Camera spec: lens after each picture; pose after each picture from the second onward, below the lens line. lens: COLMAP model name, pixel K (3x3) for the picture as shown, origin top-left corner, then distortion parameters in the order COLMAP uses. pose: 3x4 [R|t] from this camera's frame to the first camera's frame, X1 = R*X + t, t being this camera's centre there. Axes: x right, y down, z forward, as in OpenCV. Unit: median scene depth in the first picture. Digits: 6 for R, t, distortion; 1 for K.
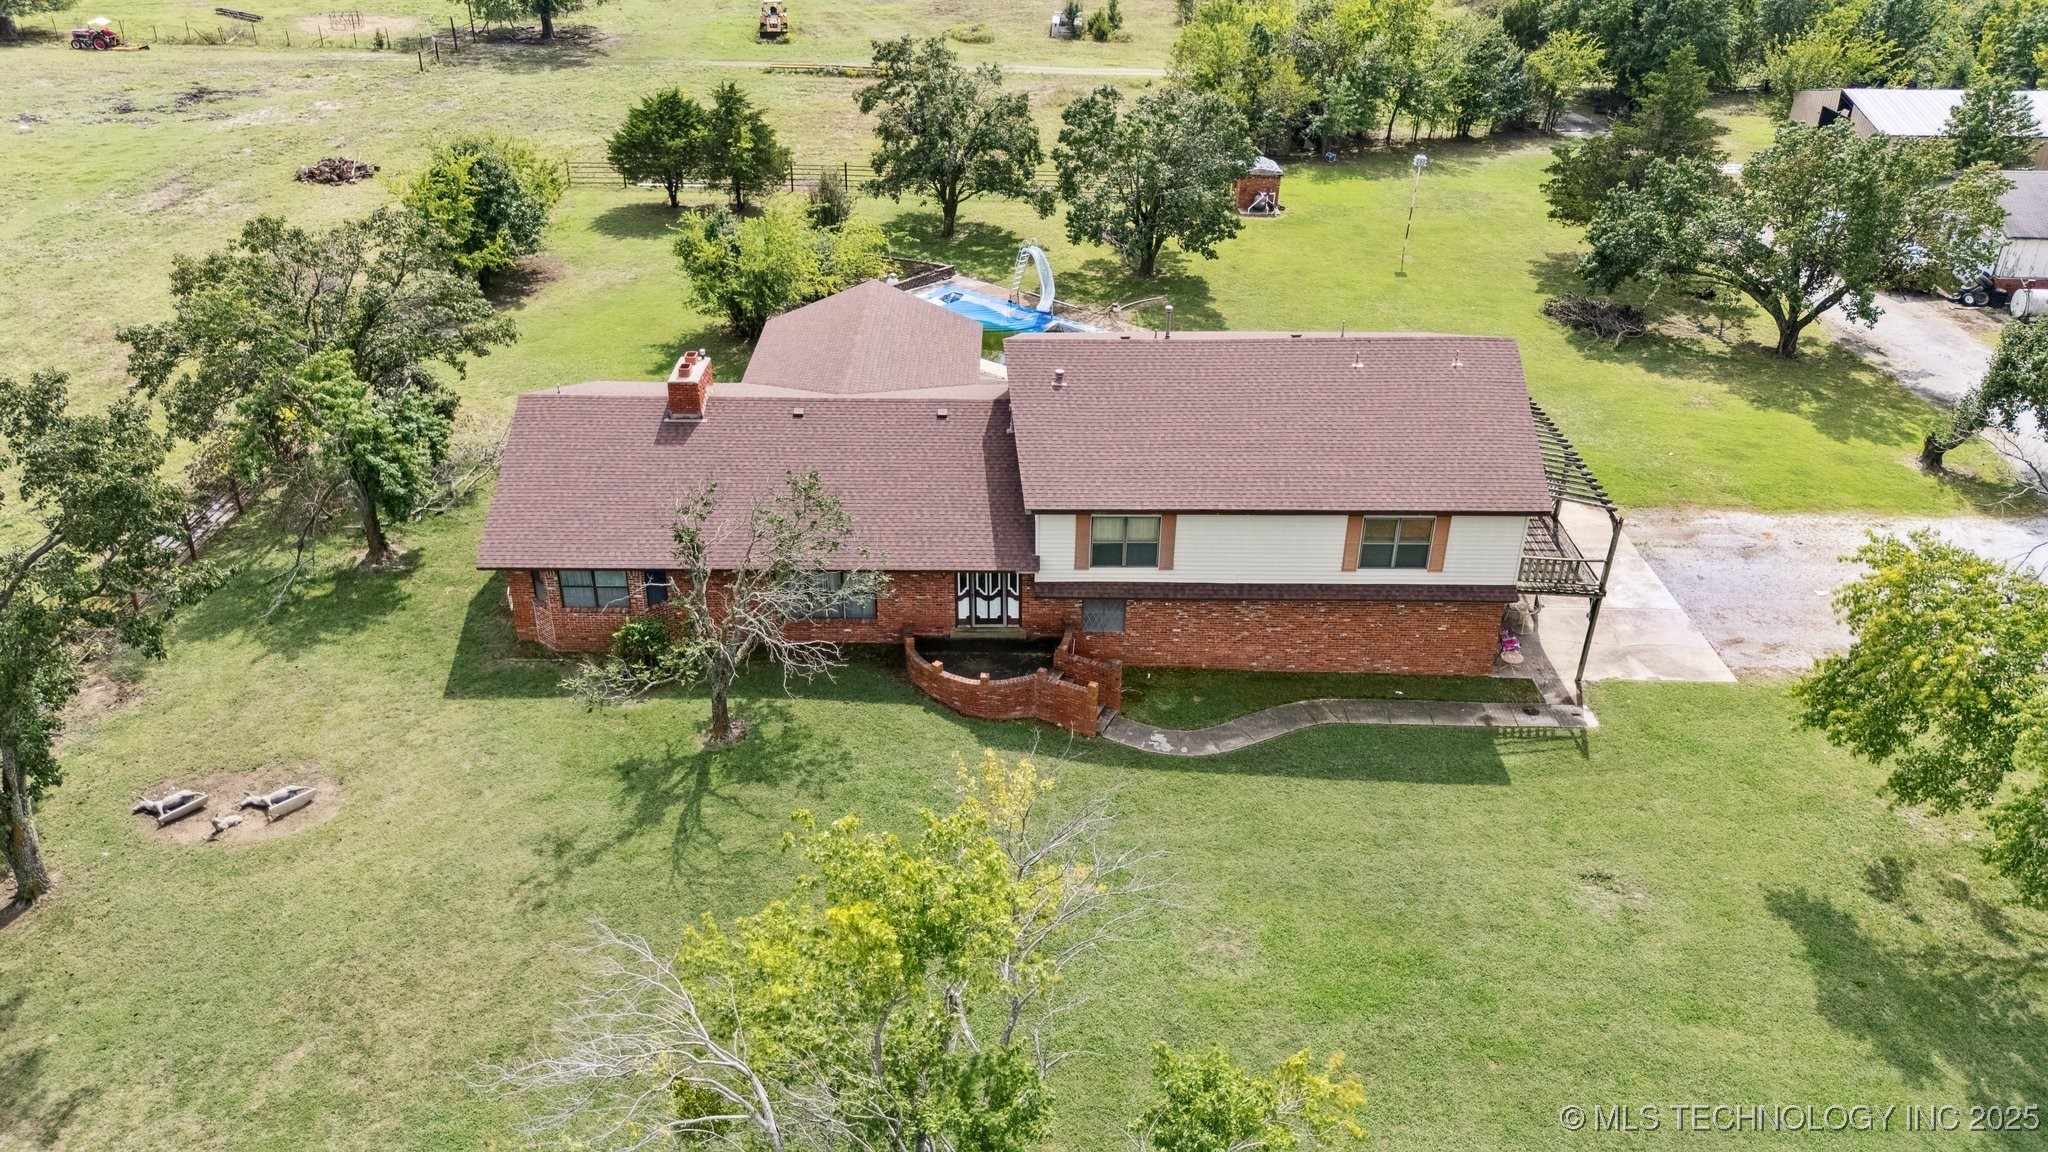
lens RADIAL K [[1473.4, 0, 1008.2], [0, 1473.4, 574.3], [0, 0, 1]] dist [0.112104, -0.178030]
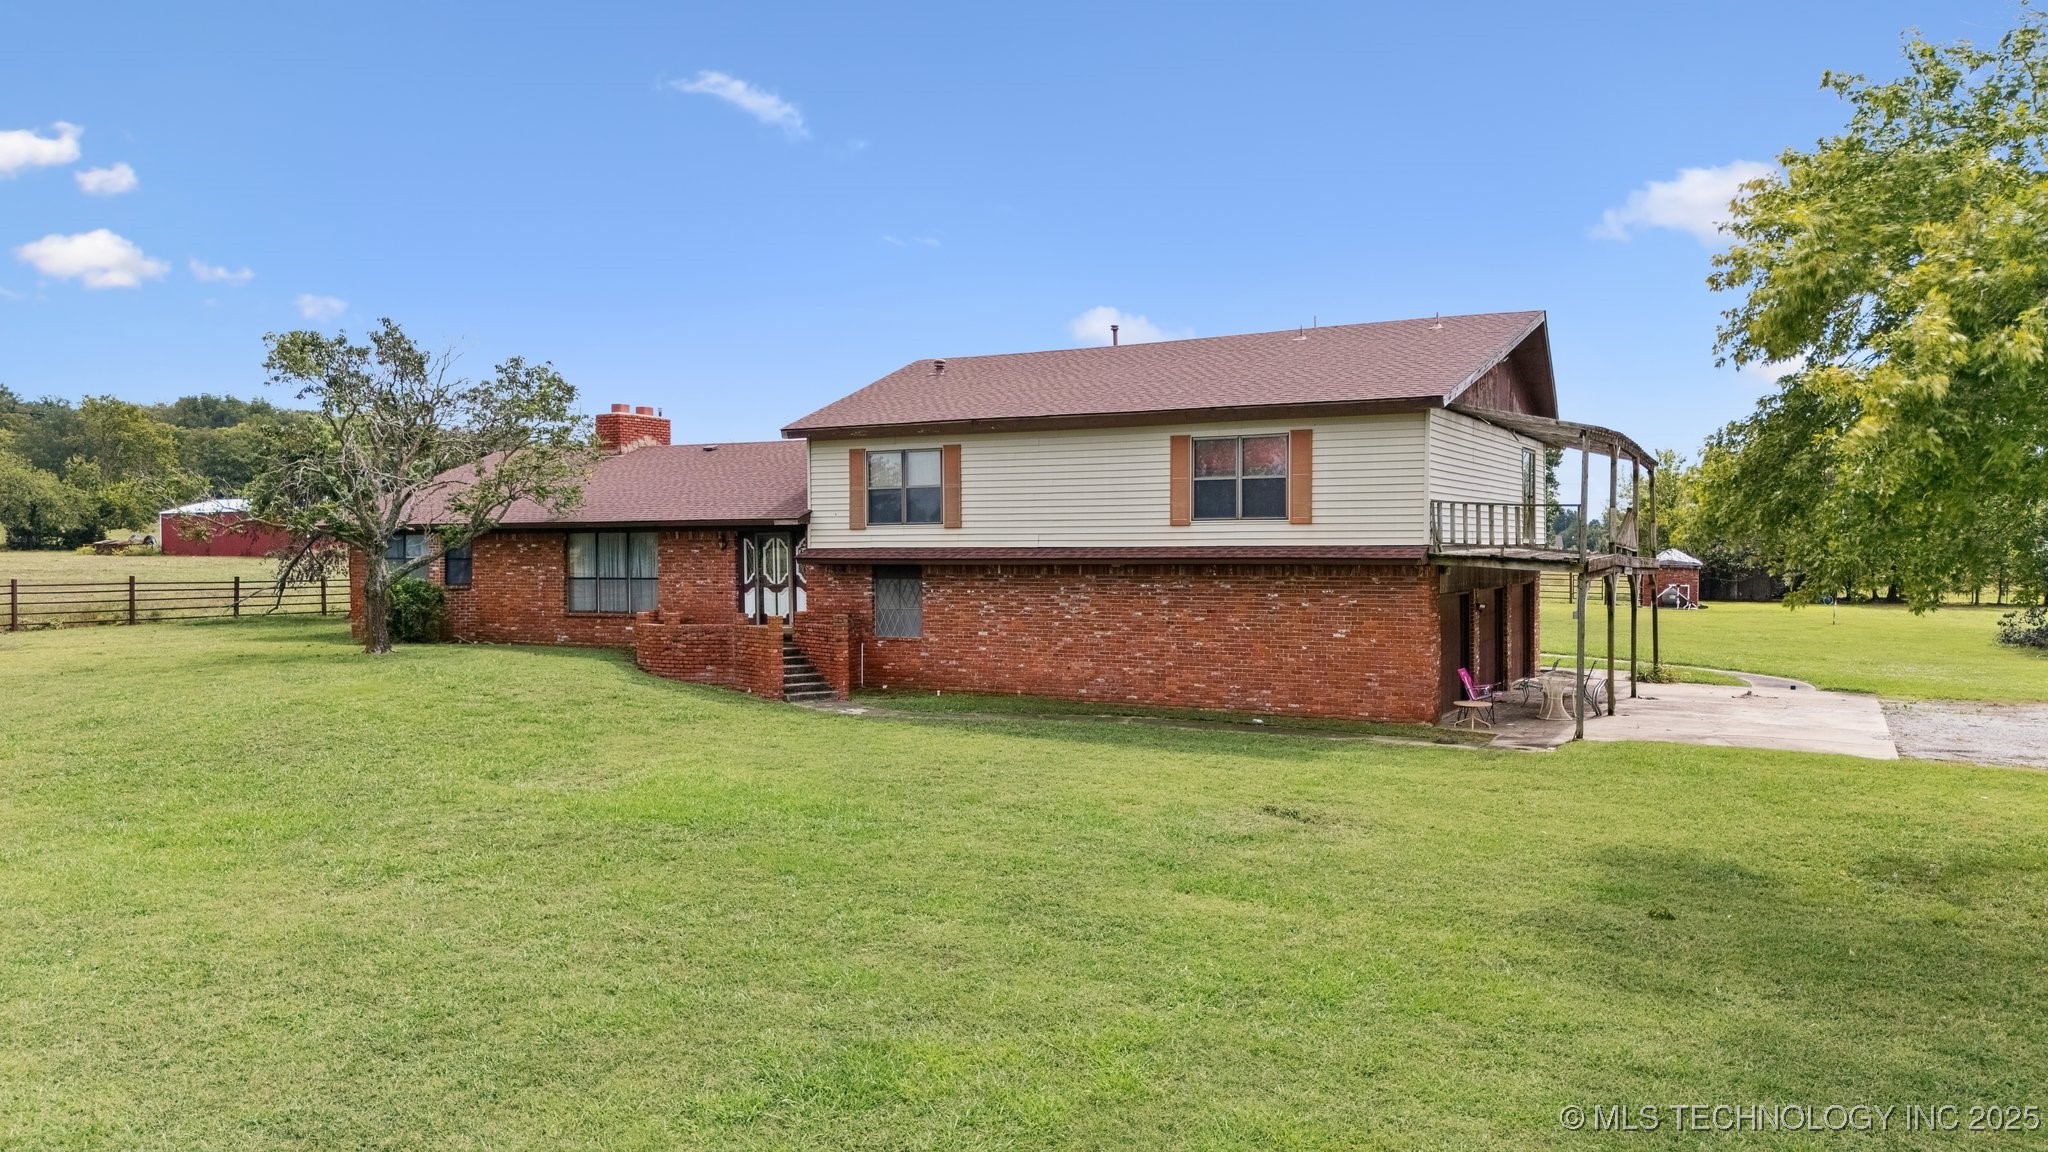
lens RADIAL K [[1495.9, 0, 1024.0], [0, 1495.9, 576.0], [0, 0, 1]] dist [0.079954, -0.071577]
pose [[0.888648, -0.001558, -0.458587, 0.470914], [-0.204974, 0.893196, -0.400233, 0.303414], [0.410232, 0.449665, 0.793417, 0.417190]]
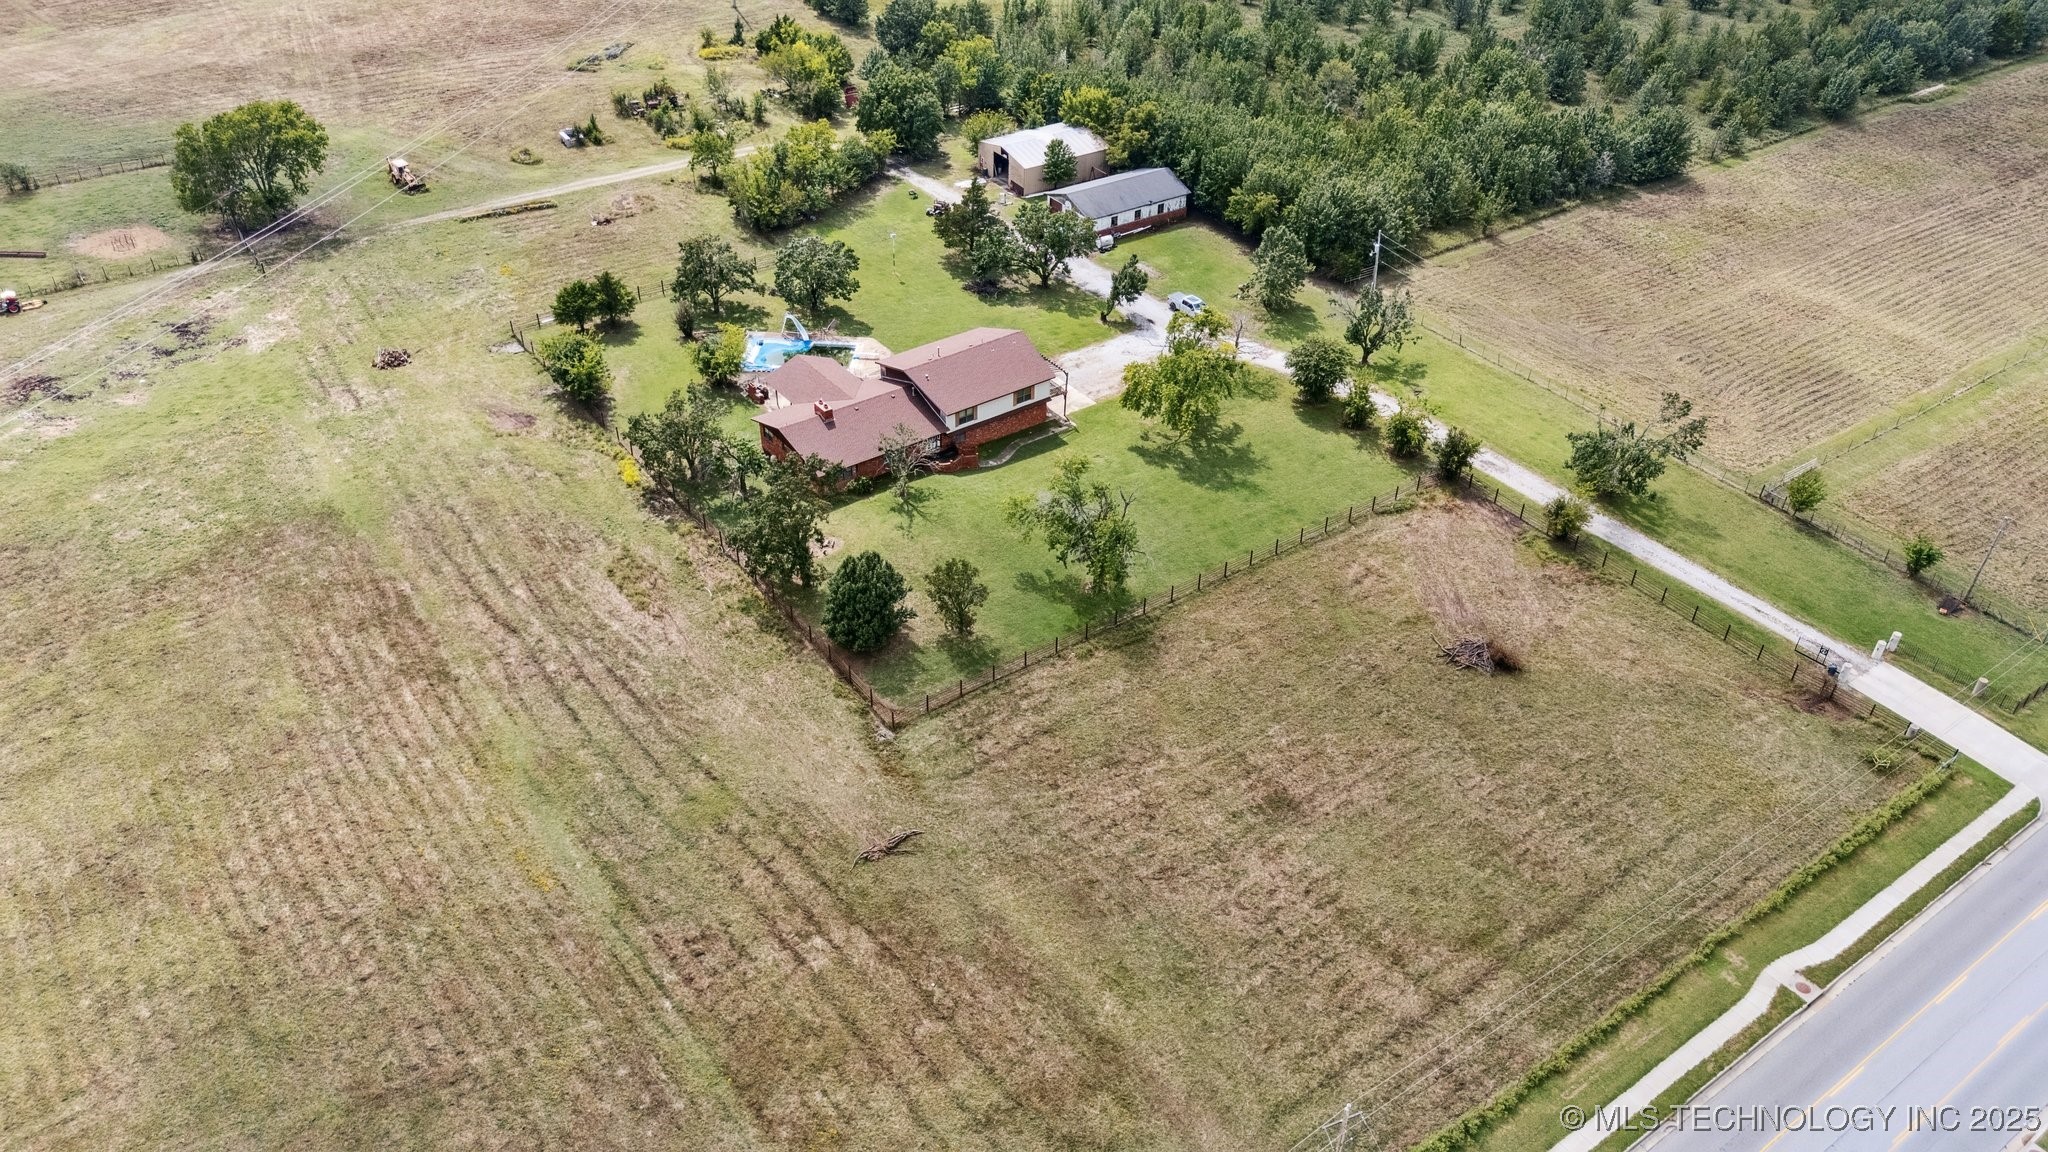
lens RADIAL K [[1495.9, 0, 1024.0], [0, 1495.9, 576.0], [0, 0, 1]] dist [0.079954, -0.071577]
pose [[0.792256, -0.358183, 0.493999, -1.766308], [0.282598, 0.932909, 0.223204, -0.435459], [-0.540804, -0.037231, 0.840324, -2.215574]]
